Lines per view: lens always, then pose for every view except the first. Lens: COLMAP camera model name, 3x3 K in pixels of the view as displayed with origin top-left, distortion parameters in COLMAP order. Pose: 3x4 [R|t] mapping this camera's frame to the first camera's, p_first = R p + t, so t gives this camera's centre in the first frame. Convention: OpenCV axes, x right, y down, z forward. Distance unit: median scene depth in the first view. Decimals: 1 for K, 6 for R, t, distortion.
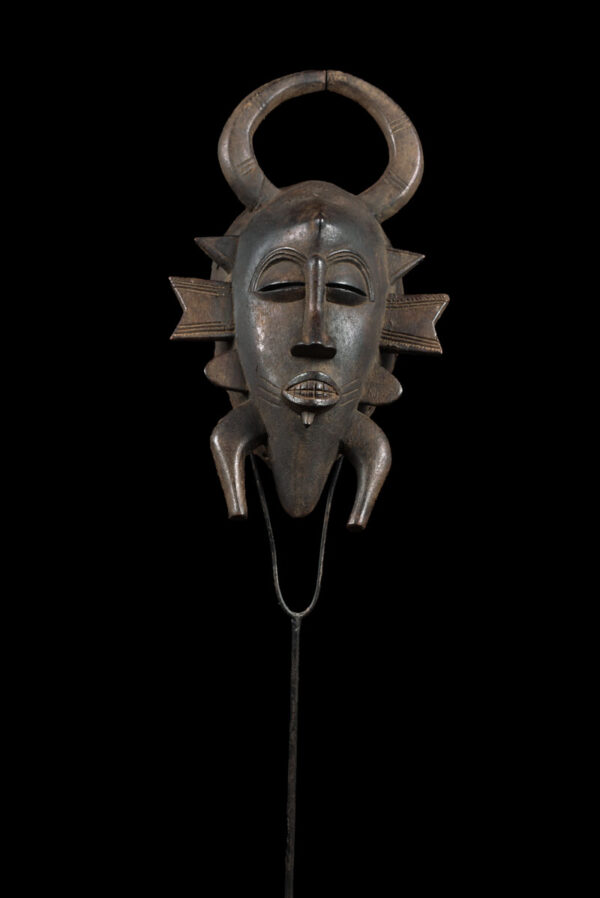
lens RADIAL K [[1091.5, 0, 300.0], [0, 1091.5, 449.0], [0, 0, 1]] dist [-0.061608, 0.005410]
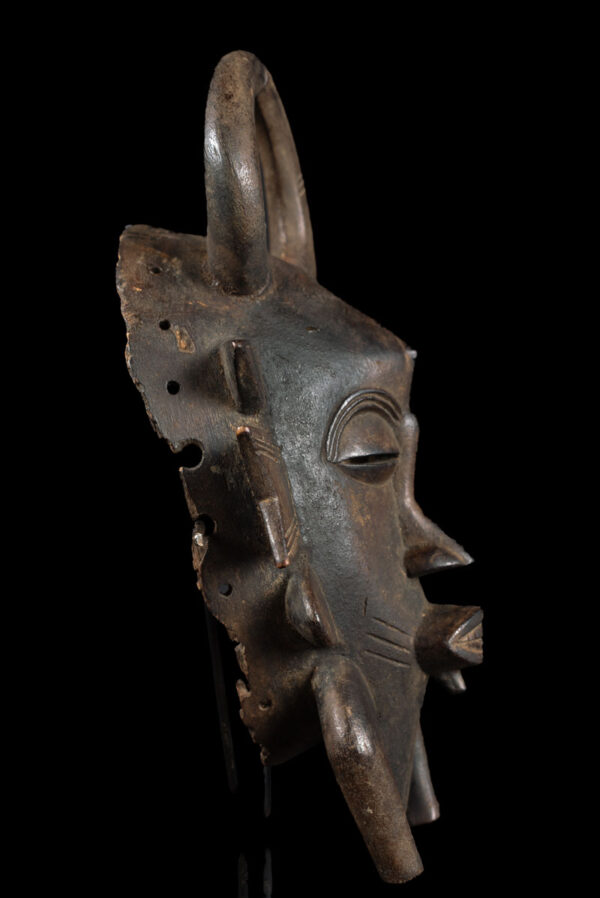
lens RADIAL K [[1091.5, 0, 300.0], [0, 1091.5, 449.0], [0, 0, 1]] dist [-0.061608, 0.005410]
pose [[0.254669, -0.018588, 0.966850, -0.578995], [-0.024617, 0.999367, 0.025698, -0.163454], [-0.966715, -0.030345, 0.254050, 0.869752]]
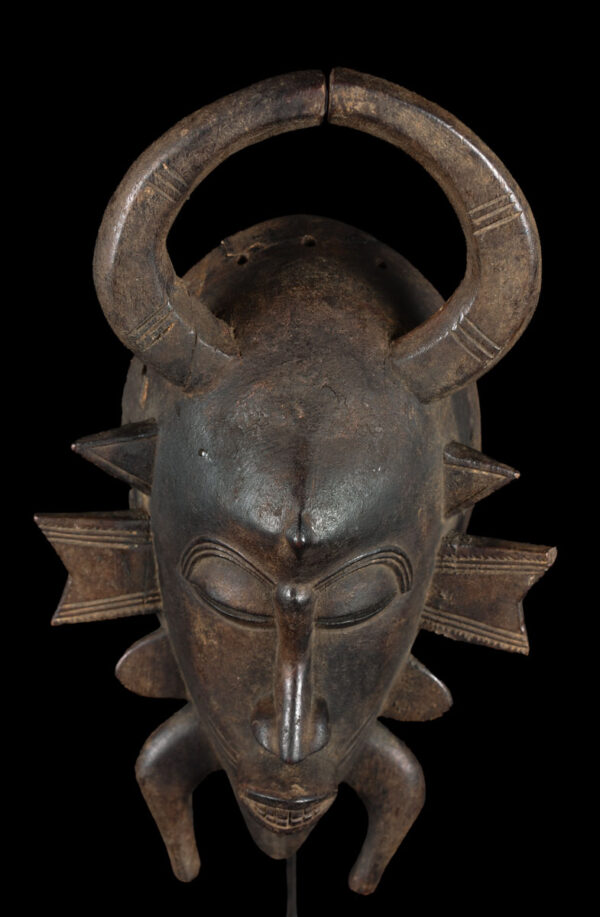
lens RADIAL K [[1153.2, 0, 300.0], [0, 1153.2, 458.5], [0, 0, 1]] dist [-0.037216, -0.038088]
pose [[0.995228, 0.040100, -0.088951, 0.062022], [0.027665, 0.758262, 0.651363, -0.556735], [0.093568, -0.650716, 0.753534, 0.608585]]
